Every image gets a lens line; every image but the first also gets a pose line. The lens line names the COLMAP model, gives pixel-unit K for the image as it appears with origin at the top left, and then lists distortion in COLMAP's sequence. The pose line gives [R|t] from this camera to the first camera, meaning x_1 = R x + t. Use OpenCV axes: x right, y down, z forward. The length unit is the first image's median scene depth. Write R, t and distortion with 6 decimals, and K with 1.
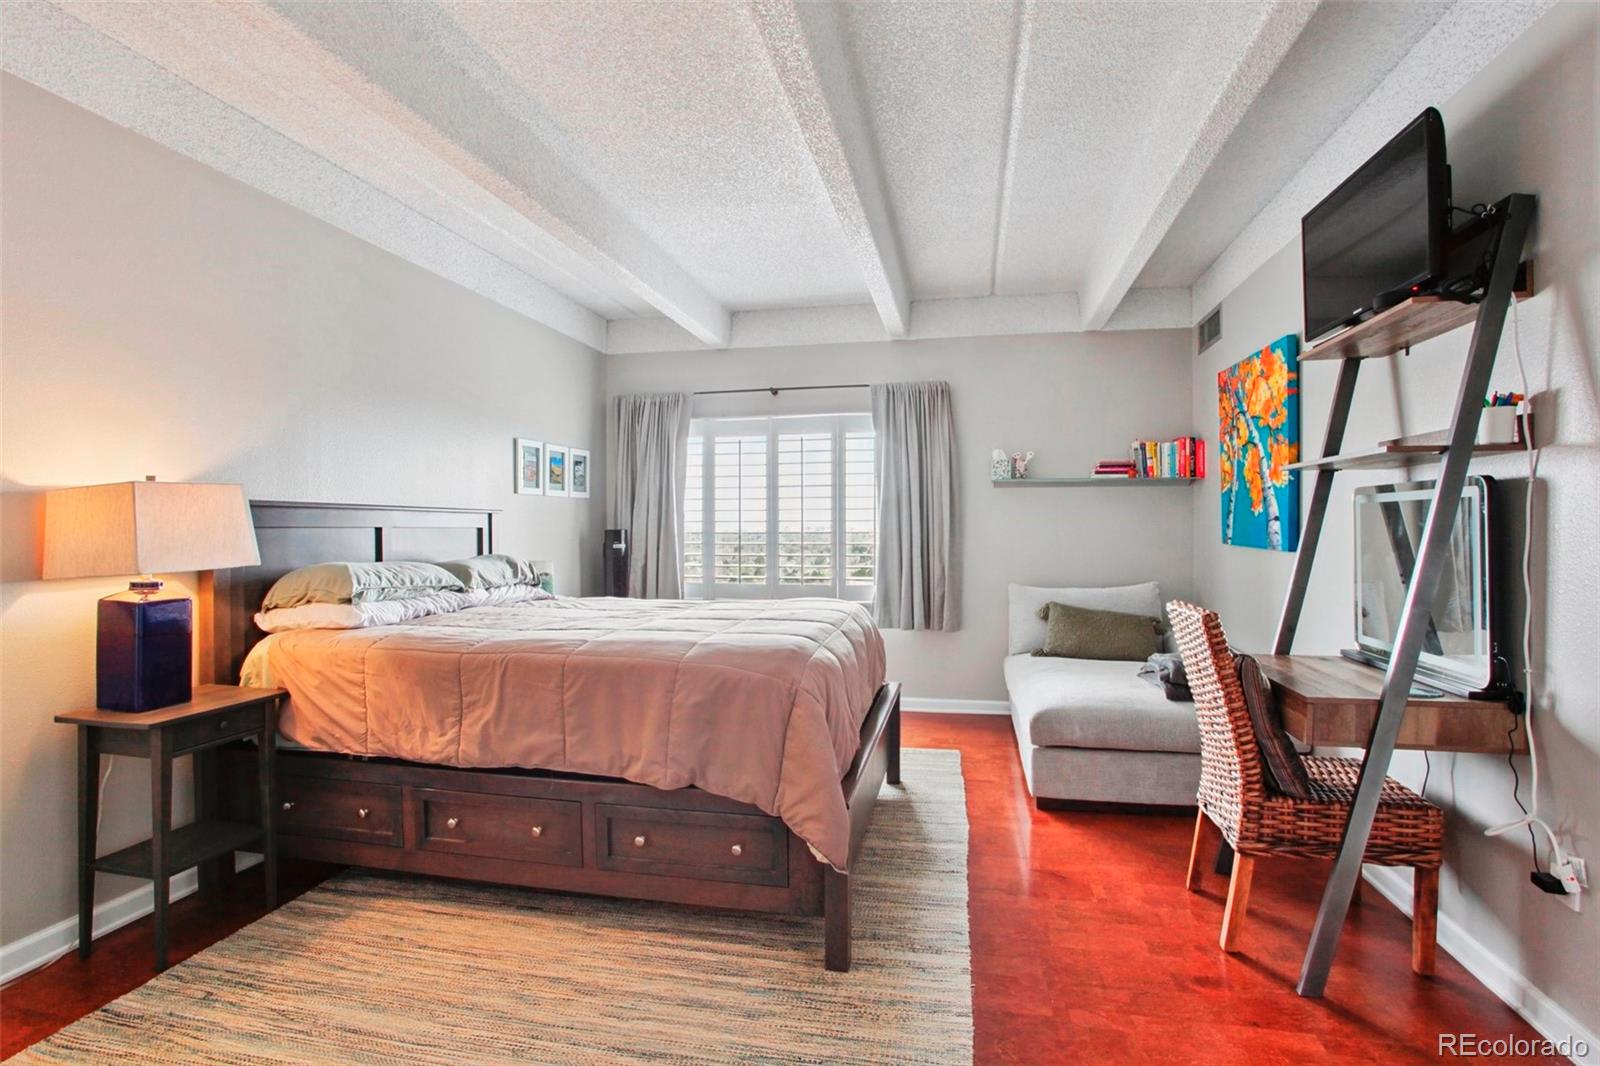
lens RADIAL K [[785.1, 0, 792.3], [0, 785.1, 517.6], [0, 0, 1]] dist [-0.053635, 0.025285]
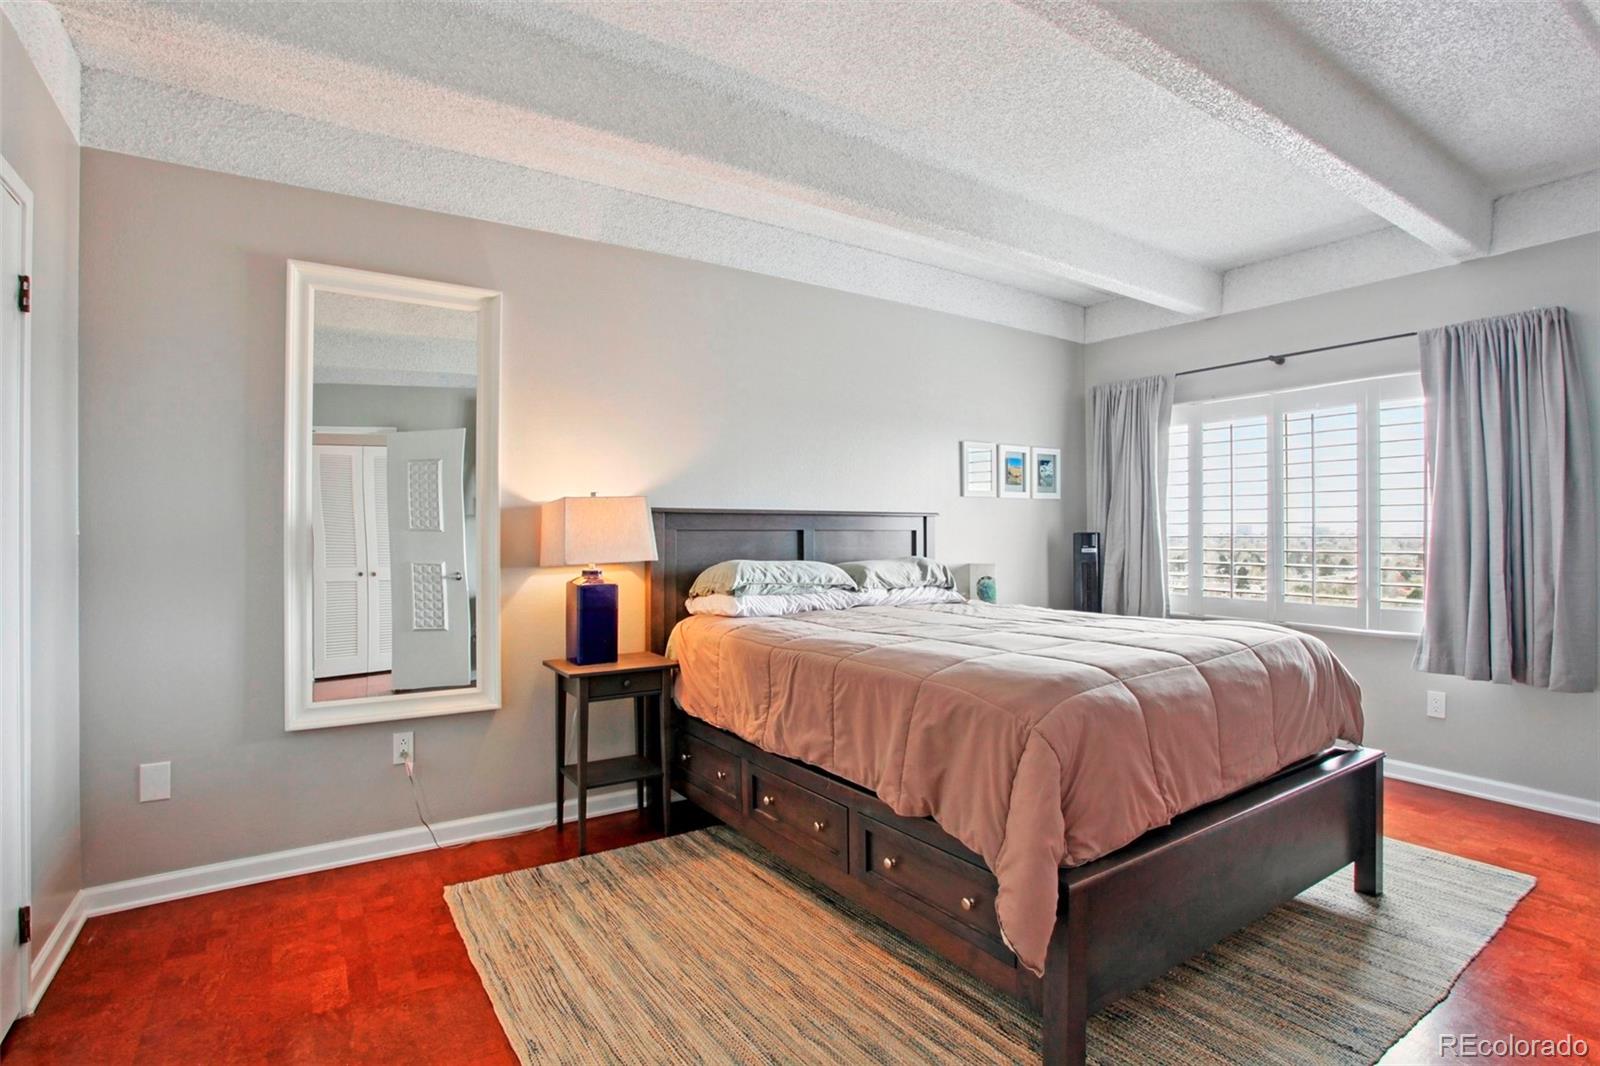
lens RADIAL K [[785.1, 0, 805.6], [0, 785.1, 519.3], [0, 0, 1]] dist [-0.053635, 0.025285]
pose [[0.730298, -0.007621, -0.683086, 0.325343], [0.007738, 0.999966, -0.002884, -0.000540], [0.683085, -0.003180, 0.730332, 0.205747]]
